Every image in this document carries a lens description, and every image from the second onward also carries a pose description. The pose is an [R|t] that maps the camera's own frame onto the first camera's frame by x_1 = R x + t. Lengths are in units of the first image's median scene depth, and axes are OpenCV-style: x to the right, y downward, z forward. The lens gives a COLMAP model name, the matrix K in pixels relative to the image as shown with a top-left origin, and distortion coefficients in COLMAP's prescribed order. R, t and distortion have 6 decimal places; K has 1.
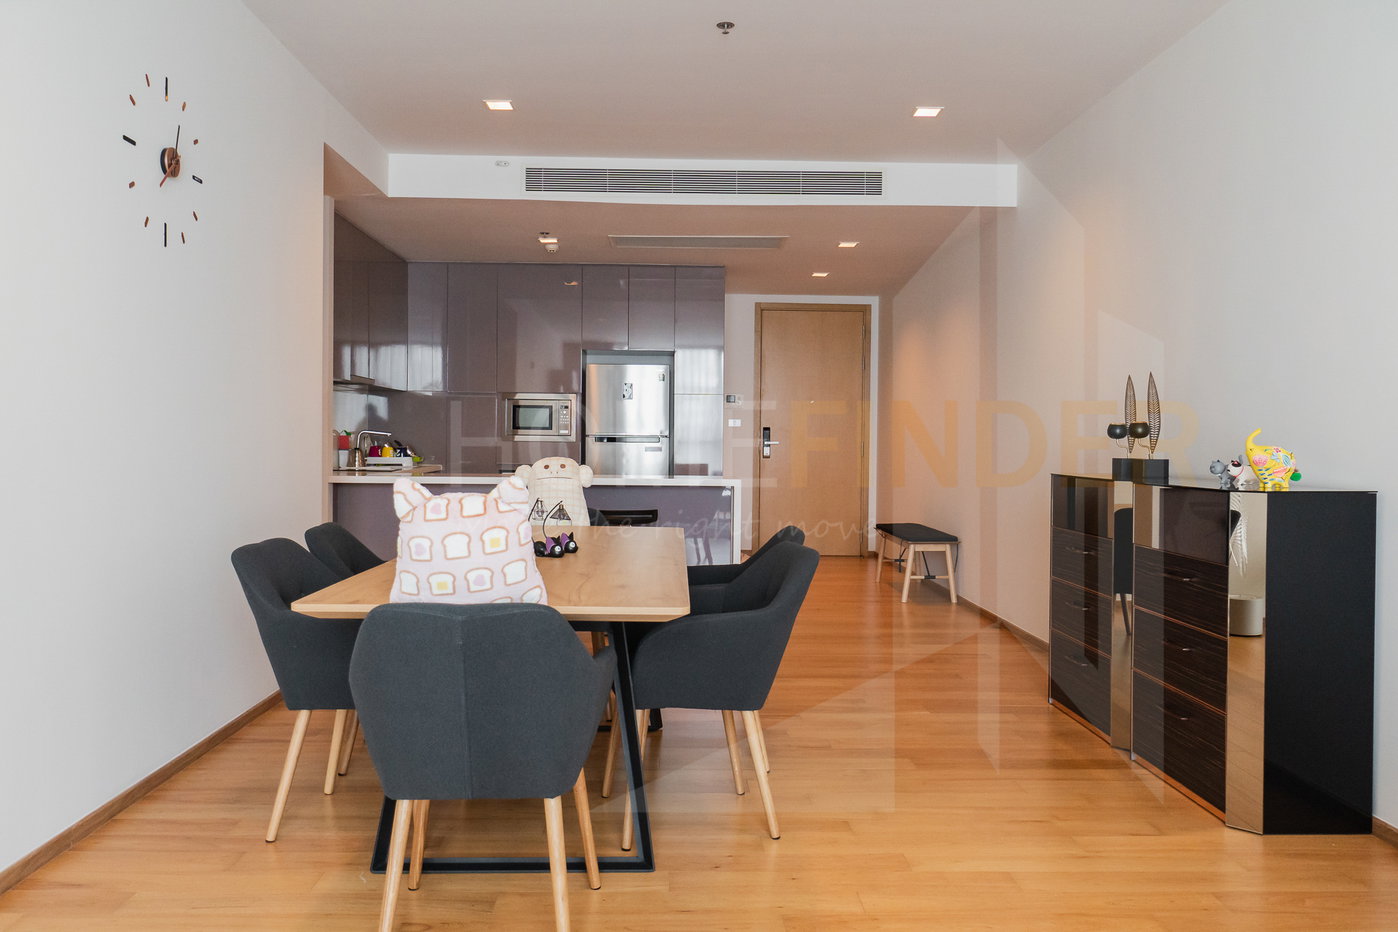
lens RADIAL K [[1068.5, 0, 696.8], [0, 1068.5, 446.0], [0, 0, 1]] dist [-0.002141, -0.003320]
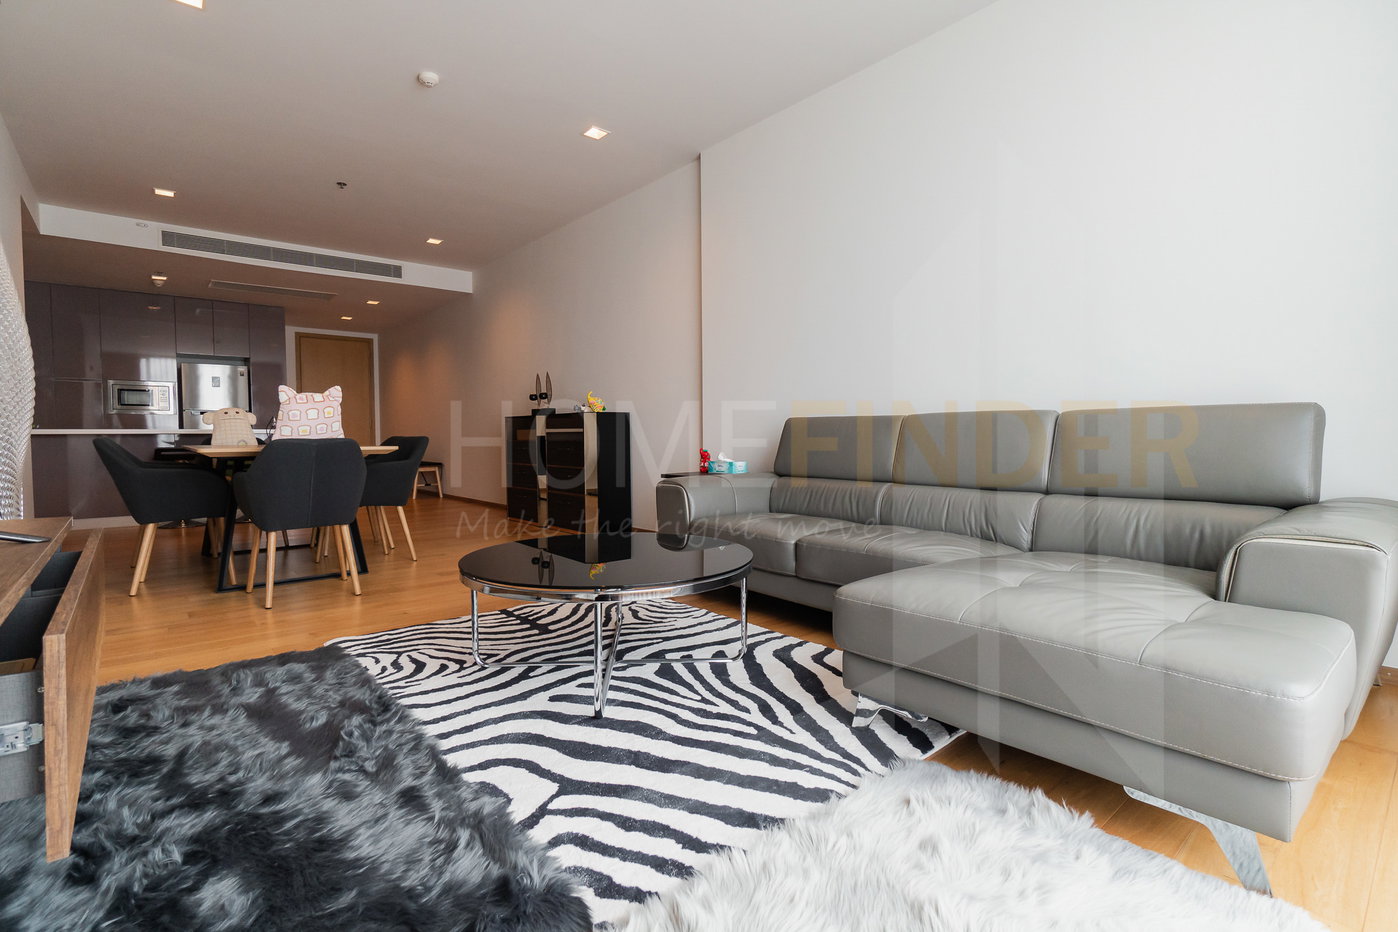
lens RADIAL K [[663.5, 0, 699.0], [0, 663.5, 466.0], [0, 0, 1]] dist [0.000045, 0.000008]
pose [[0.774819, -0.044324, 0.630628, -0.209542], [0.022033, 0.998826, 0.043133, 0.069537], [-0.631800, -0.019525, 0.774886, -0.301001]]
